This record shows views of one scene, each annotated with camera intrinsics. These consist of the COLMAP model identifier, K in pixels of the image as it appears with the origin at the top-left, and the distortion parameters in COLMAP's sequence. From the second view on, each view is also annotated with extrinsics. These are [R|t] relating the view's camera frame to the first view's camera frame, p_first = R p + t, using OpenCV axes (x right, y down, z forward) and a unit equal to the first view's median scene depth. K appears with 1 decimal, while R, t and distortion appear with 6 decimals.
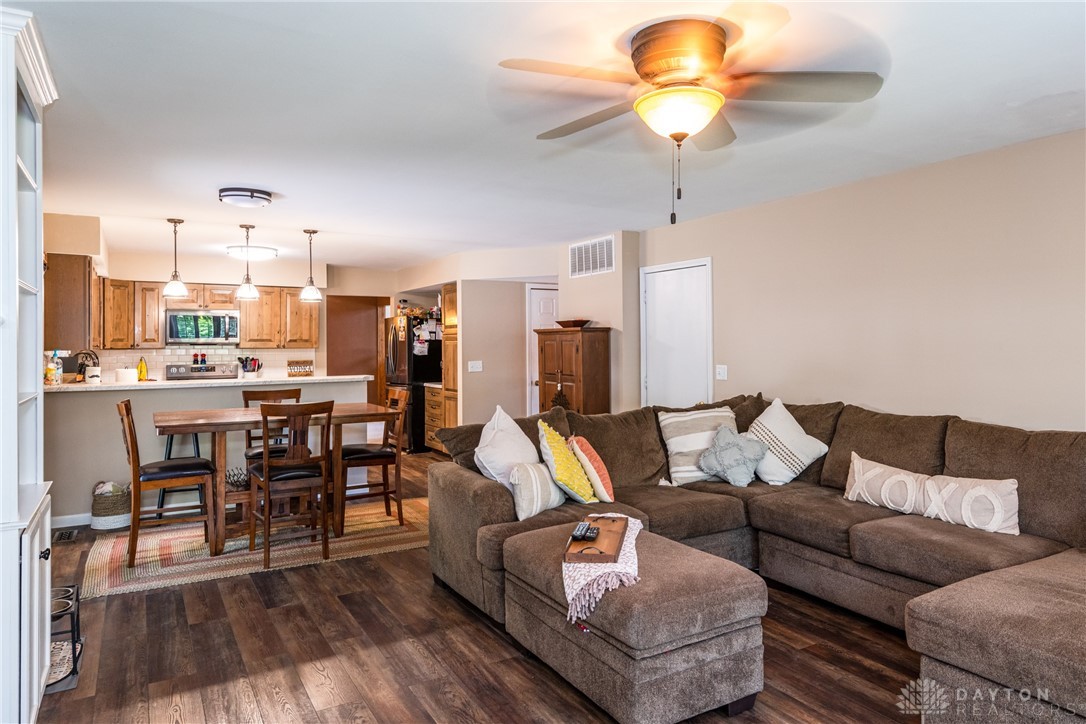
lens RADIAL K [[728.7, 0, 571.2], [0, 728.7, 340.0], [0, 0, 1]] dist [0.046626, -0.027518]
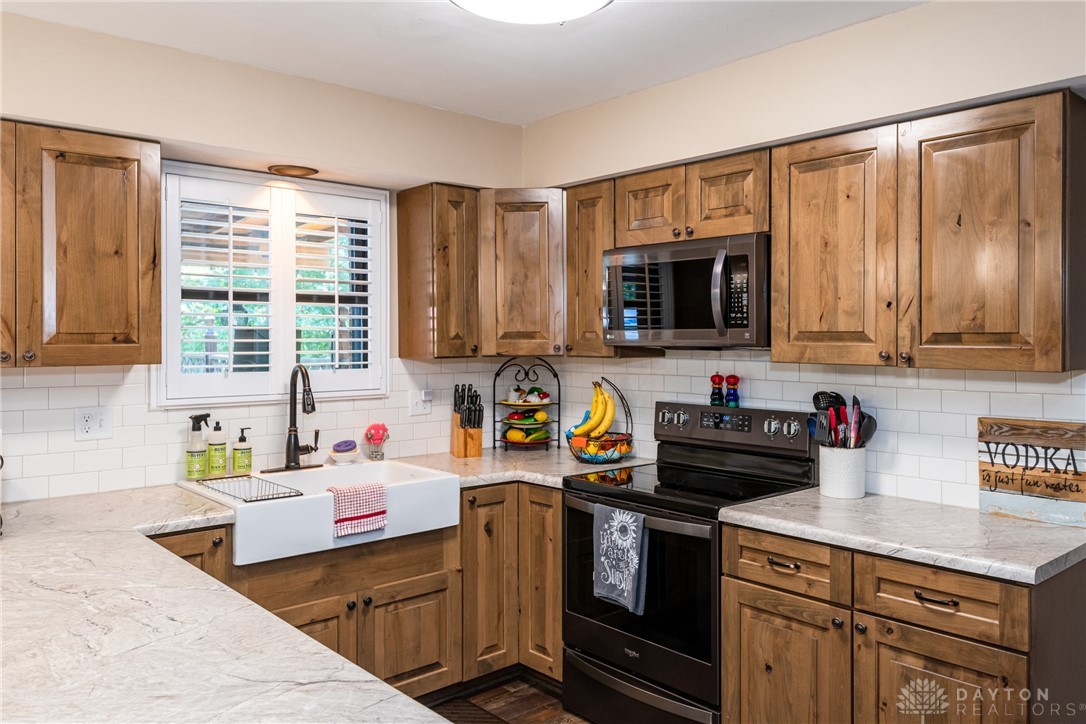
lens RADIAL K [[803.1, 0, 569.4], [0, 803.1, 338.6], [0, 0, 1]] dist [0.041437, -0.032438]
pose [[0.162532, 0.007939, -0.986671, -0.148267], [0.006306, 0.999939, 0.009084, -0.001910], [0.986683, -0.007698, 0.162472, 0.874749]]
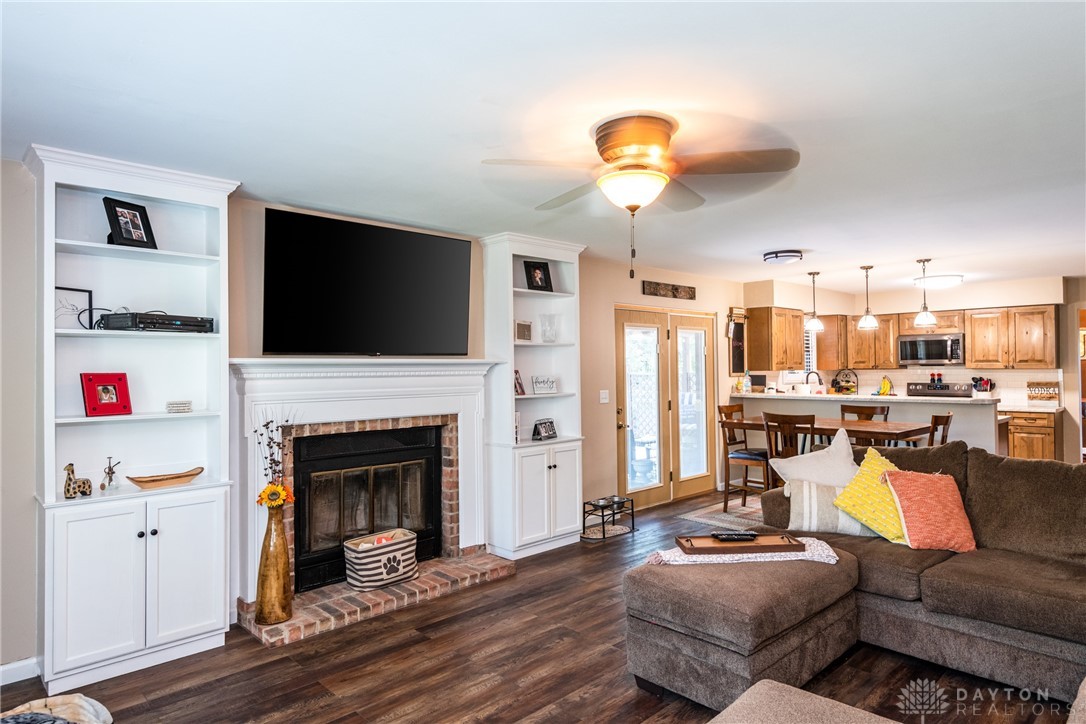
lens RADIAL K [[658.1, 0, 528.4], [0, 658.1, 360.2], [0, 0, 1]] dist [0.022020, -0.013275]
pose [[0.201908, -0.007895, -0.979373, 0.369345], [0.012986, 0.999901, -0.005383, -0.004347], [0.979318, -0.011631, 0.201990, 0.182047]]
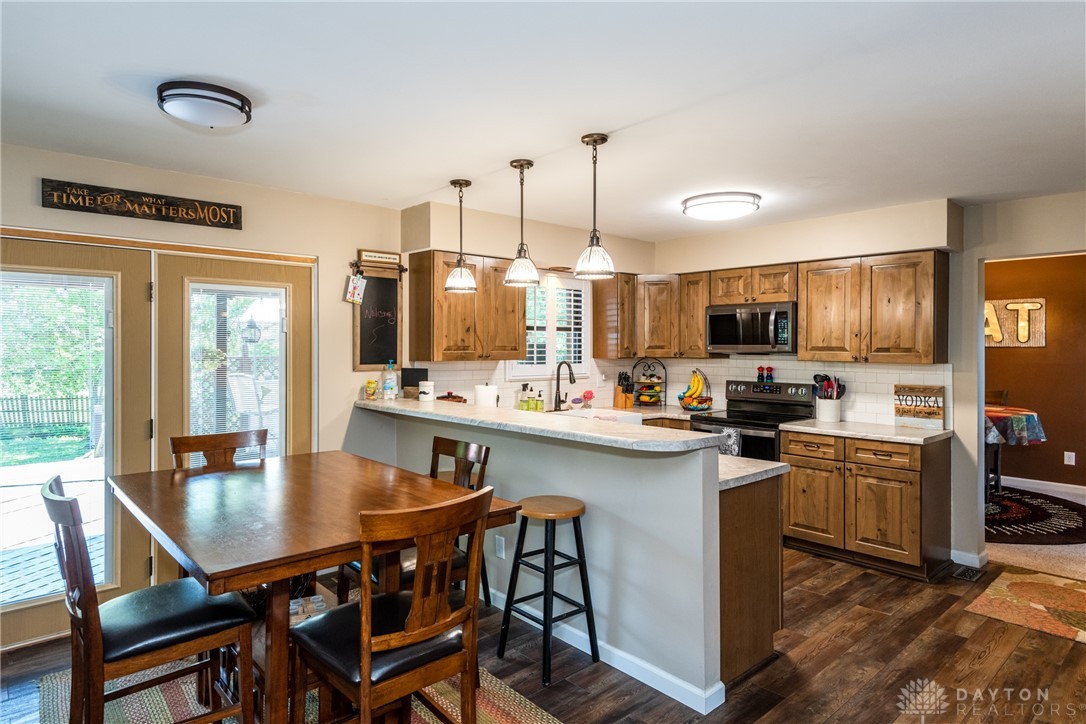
lens RADIAL K [[599.2, 0, 547.6], [0, 599.2, 348.8], [0, 0, 1]] dist [0.049334, -0.024142]
pose [[0.165134, 0.010845, -0.986211, 0.034995], [0.001915, 0.999934, 0.011317, -0.005729], [0.986269, -0.003757, 0.165103, 0.702041]]
